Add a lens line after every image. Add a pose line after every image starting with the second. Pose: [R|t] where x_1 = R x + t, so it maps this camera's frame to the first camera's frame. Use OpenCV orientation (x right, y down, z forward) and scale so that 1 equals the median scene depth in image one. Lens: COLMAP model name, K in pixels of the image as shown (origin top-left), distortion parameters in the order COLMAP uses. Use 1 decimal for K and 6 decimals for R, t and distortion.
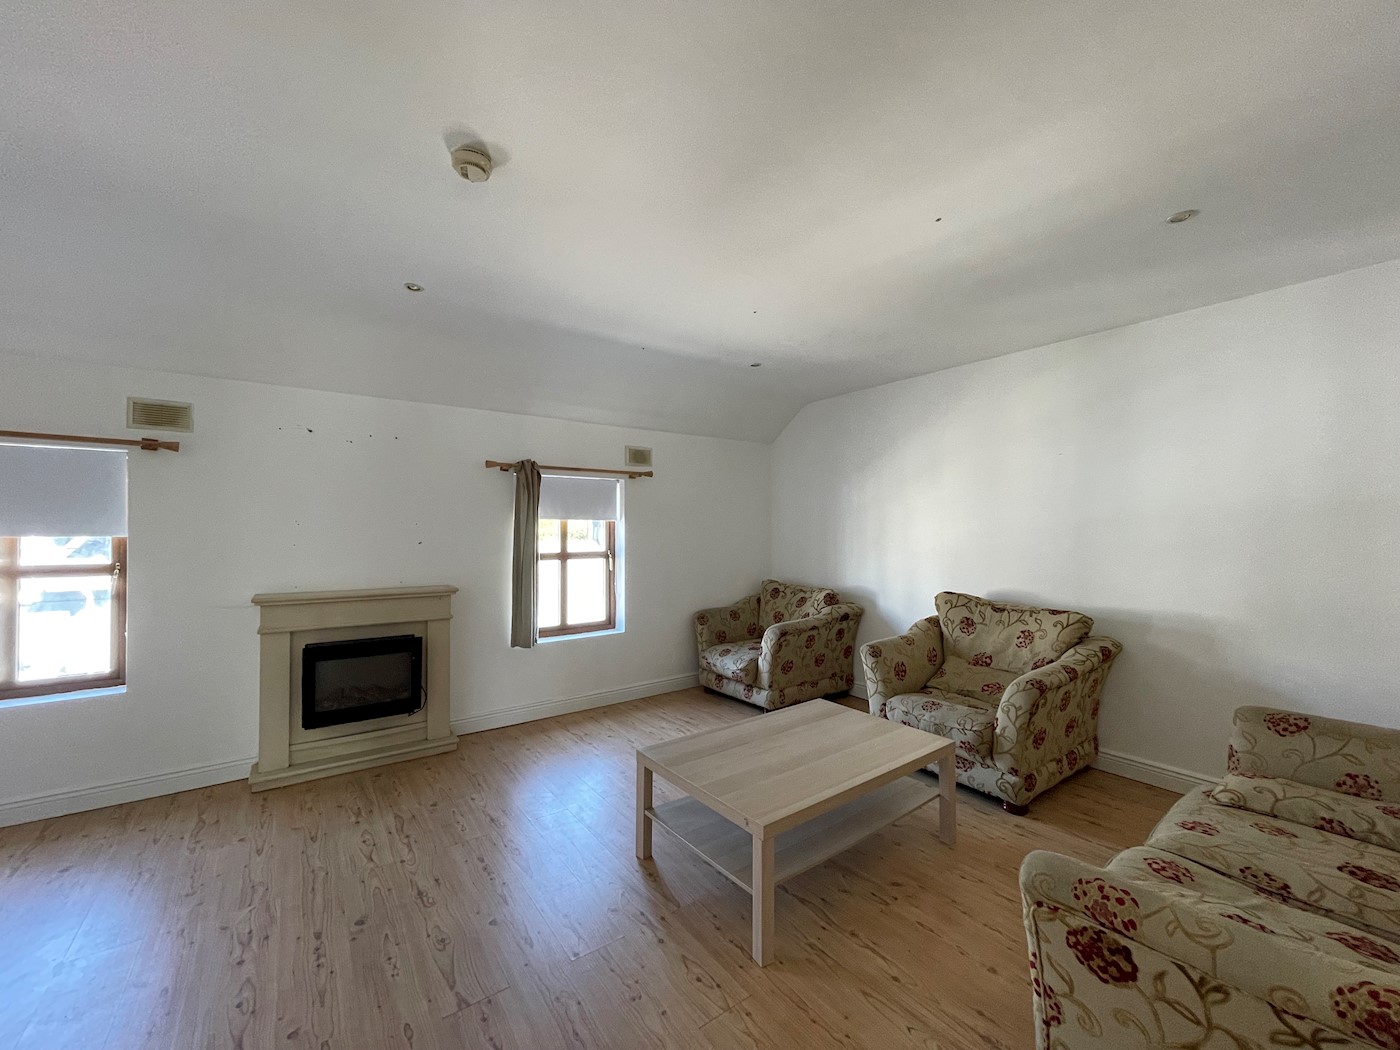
lens RADIAL K [[565.4, 0, 699.4], [0, 565.4, 527.3], [0, 0, 1]] dist [-0.000889, 0.000032]
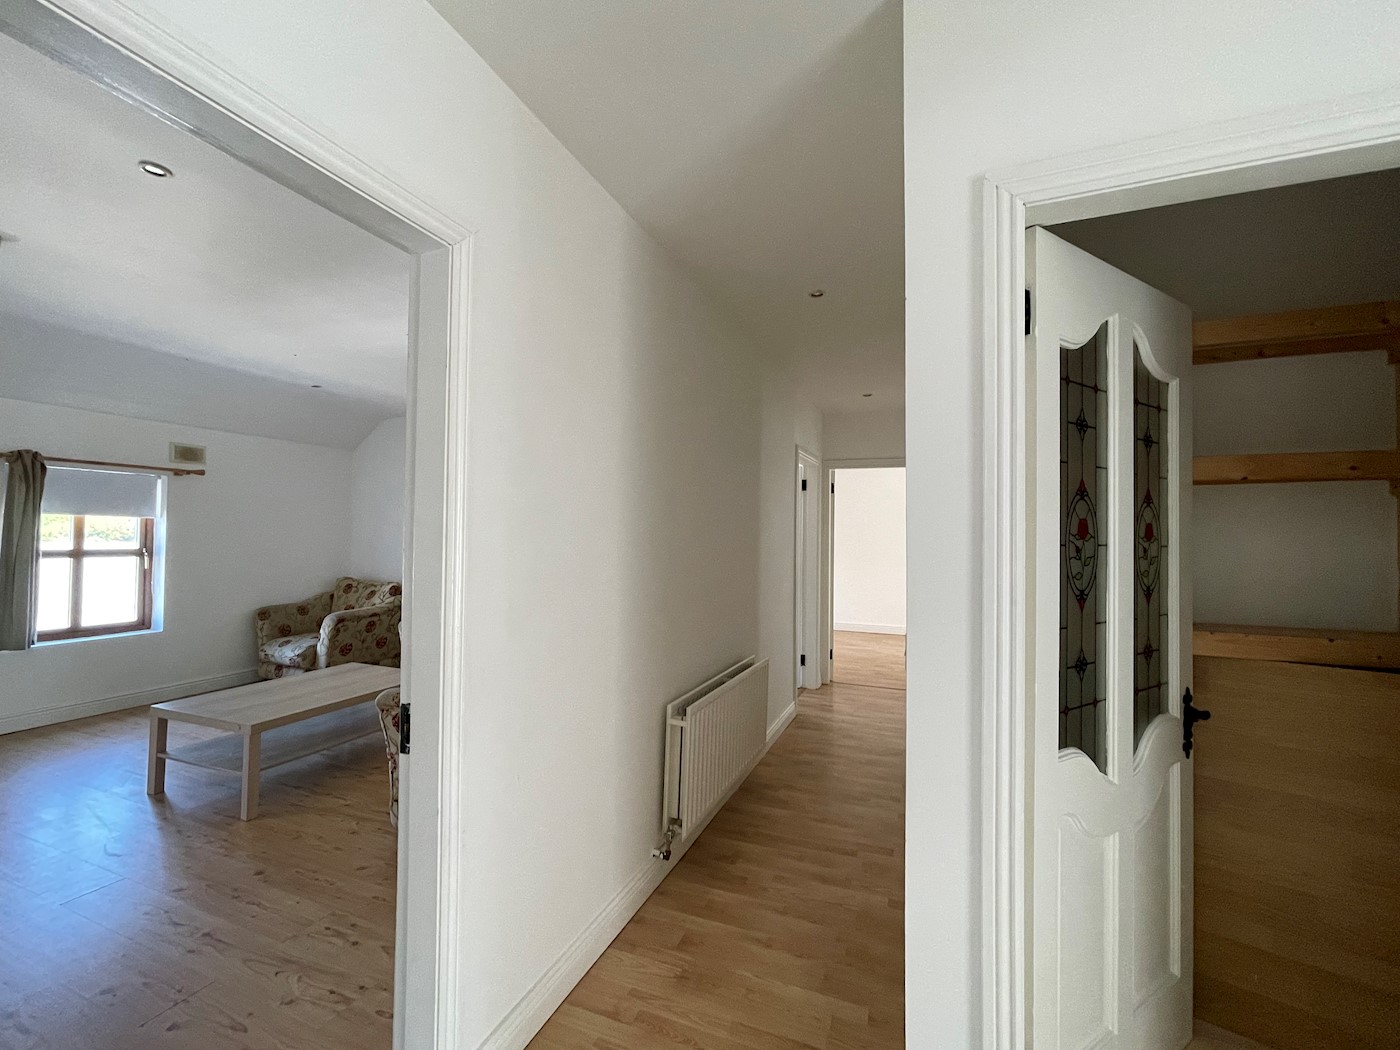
lens RADIAL K [[565.4, 0, 669.1], [0, 565.4, 529.0], [0, 0, 1]] dist [-0.000889, 0.000032]
pose [[0.845837, 0.022960, 0.532947, 0.085926], [-0.020032, 0.999736, -0.011277, 0.000885], [-0.533065, -0.001138, 0.846074, -0.304783]]
